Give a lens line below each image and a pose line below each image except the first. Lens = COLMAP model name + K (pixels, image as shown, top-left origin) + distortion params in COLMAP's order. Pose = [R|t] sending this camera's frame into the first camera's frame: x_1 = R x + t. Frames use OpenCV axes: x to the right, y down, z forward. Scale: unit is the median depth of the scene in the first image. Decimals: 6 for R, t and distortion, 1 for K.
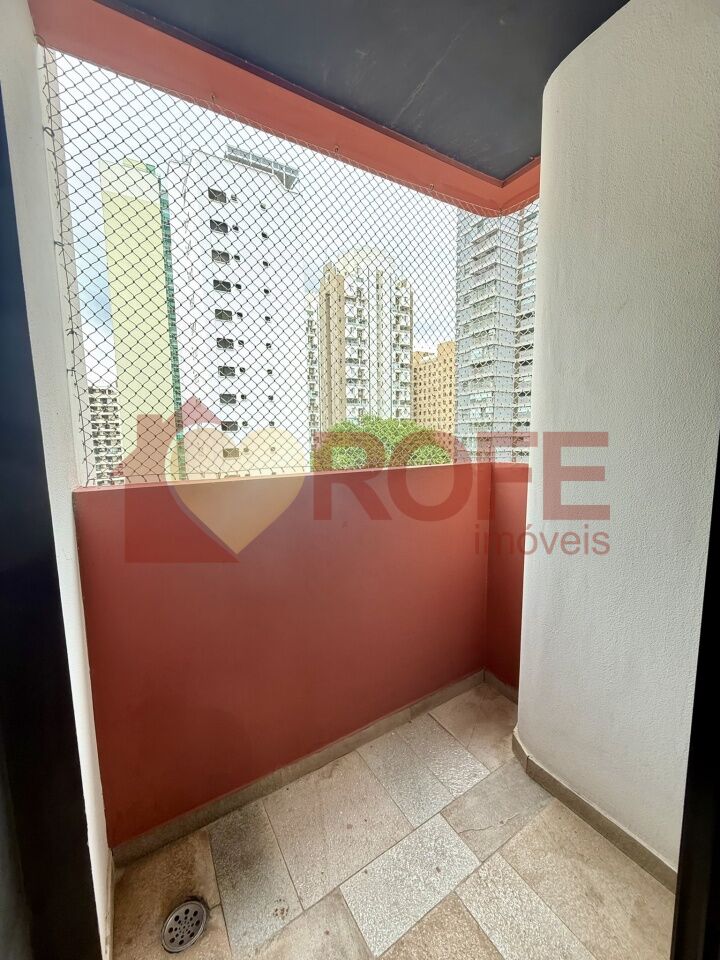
lens RADIAL K [[381.7, 0, 358.6], [0, 381.7, 482.1], [0, 0, 1]] dist [-0.000189, 0.000482]
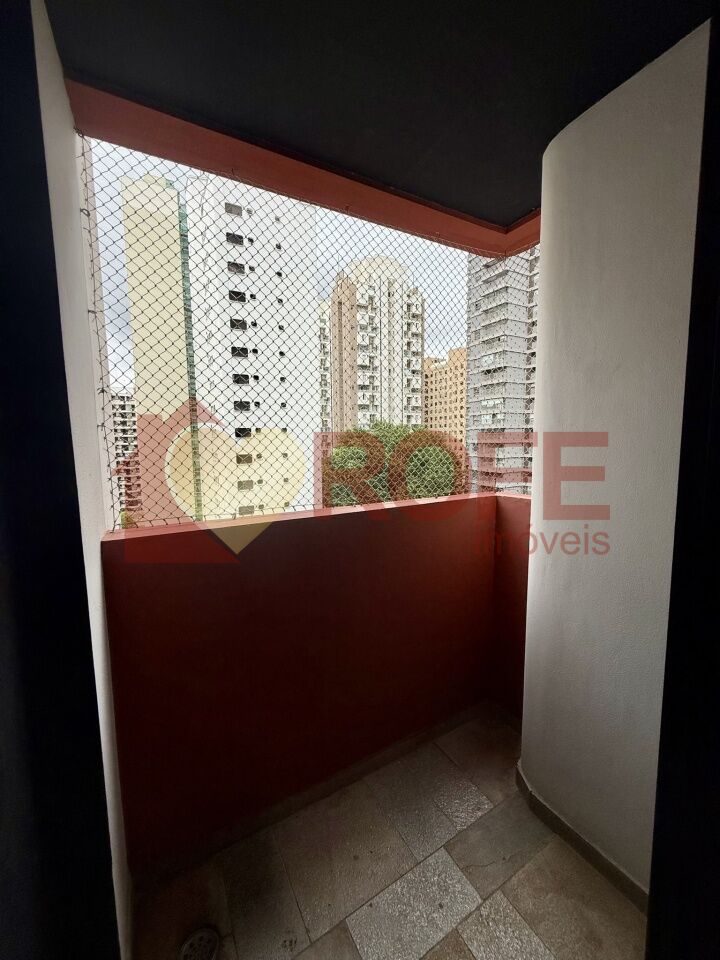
lens RADIAL K [[381.7, 0, 359.0], [0, 381.7, 474.9], [0, 0, 1]] dist [-0.000189, 0.000482]
pose [[0.999557, 0.004177, -0.029465, 0.009887], [-0.004634, 0.999870, -0.015440, -0.110499], [0.029396, 0.015570, 0.999447, -0.048118]]
